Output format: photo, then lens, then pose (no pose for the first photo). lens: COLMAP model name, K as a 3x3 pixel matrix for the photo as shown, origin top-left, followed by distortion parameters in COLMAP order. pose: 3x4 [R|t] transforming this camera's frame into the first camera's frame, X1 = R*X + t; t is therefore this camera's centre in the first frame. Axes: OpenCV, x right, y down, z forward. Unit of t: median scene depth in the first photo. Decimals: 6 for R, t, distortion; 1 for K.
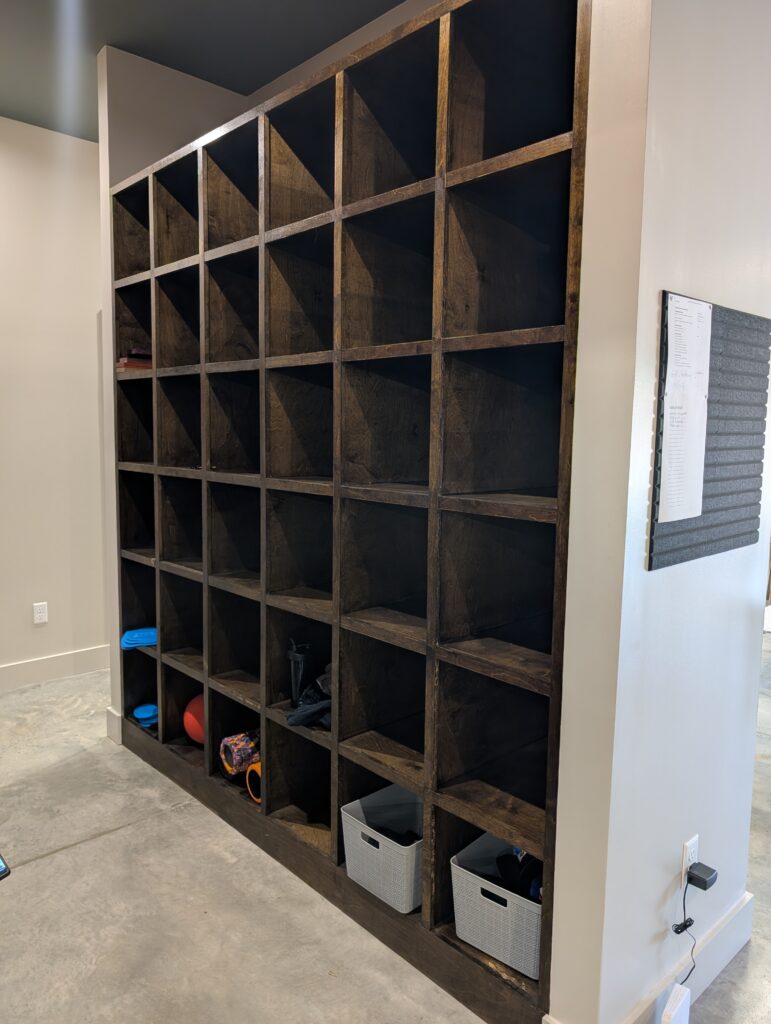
lens RADIAL K [[735.1, 0, 385.5], [0, 735.1, 512.0], [0, 0, 1]] dist [0.008054, 0.000276]
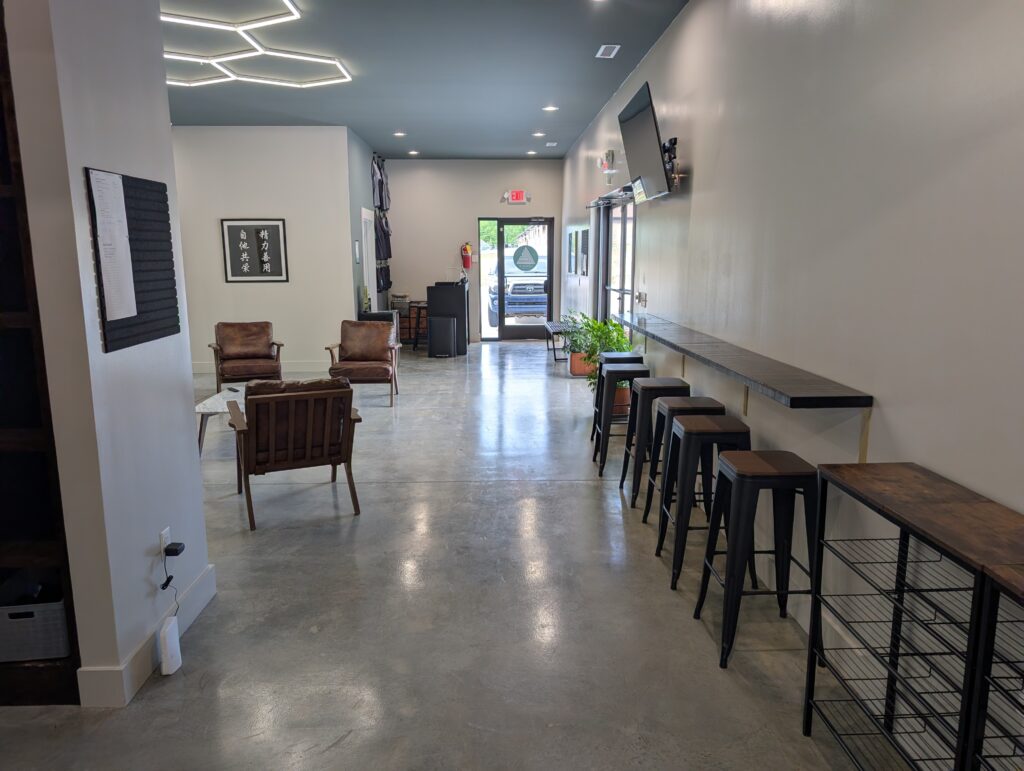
lens RADIAL K [[735.1, 0, 512.0], [0, 735.1, 385.5], [0, 0, 1]] dist [0.008054, 0.000276]
pose [[0.655422, -0.150393, 0.740138, -0.211824], [0.100407, 0.988626, 0.111971, 0.055058], [-0.748559, 0.000927, 0.663067, -0.589597]]
